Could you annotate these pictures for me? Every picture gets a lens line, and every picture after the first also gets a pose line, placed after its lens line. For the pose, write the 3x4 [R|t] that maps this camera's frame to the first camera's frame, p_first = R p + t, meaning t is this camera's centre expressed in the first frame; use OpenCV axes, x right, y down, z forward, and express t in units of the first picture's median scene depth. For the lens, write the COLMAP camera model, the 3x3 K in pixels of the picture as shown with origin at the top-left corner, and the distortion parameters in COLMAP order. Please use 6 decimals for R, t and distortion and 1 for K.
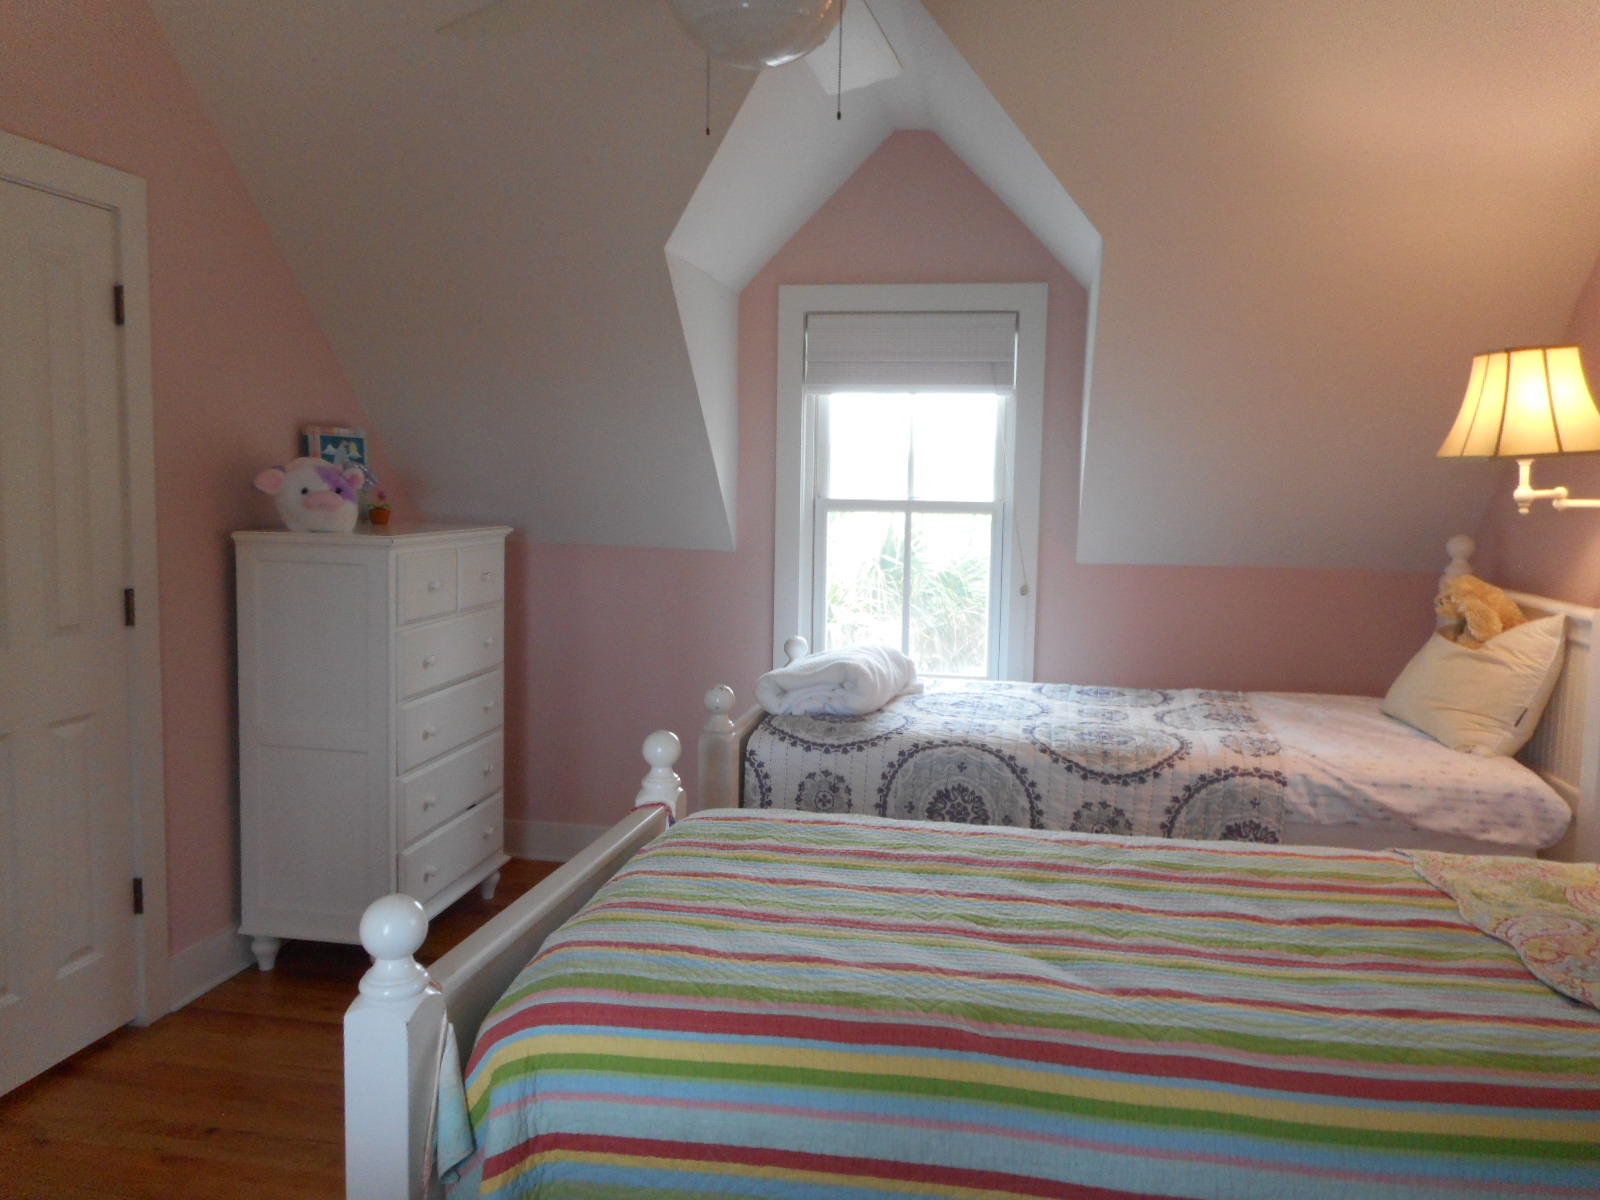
lens RADIAL K [[1210.5, 0, 796.9], [0, 1210.5, 602.8], [0, 0, 1]] dist [0.000948, 0.000687]
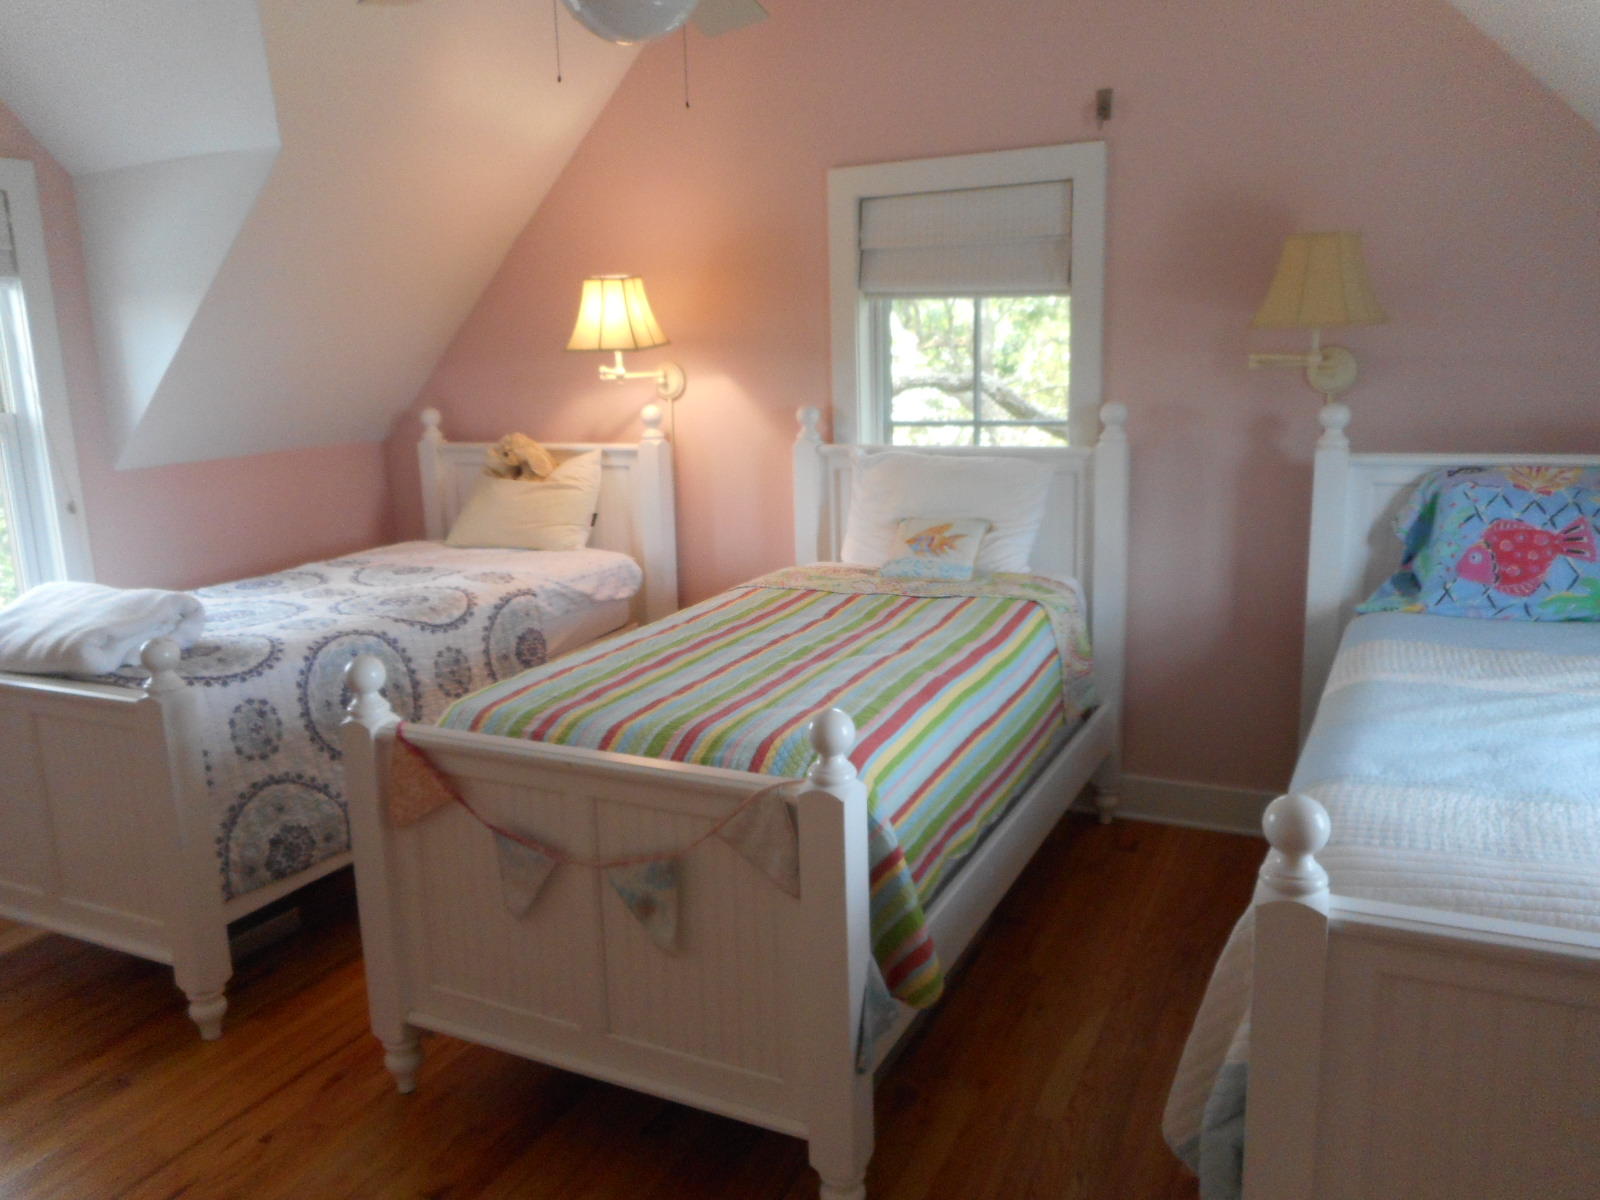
lens RADIAL K [[1210.5, 0, 796.6], [0, 1210.5, 595.9], [0, 0, 1]] dist [0.000948, 0.000687]
pose [[0.262118, -0.219108, 0.939833, -0.773549], [0.132327, 0.972845, 0.189899, -0.067299], [-0.955920, 0.074589, 0.283994, 0.323188]]
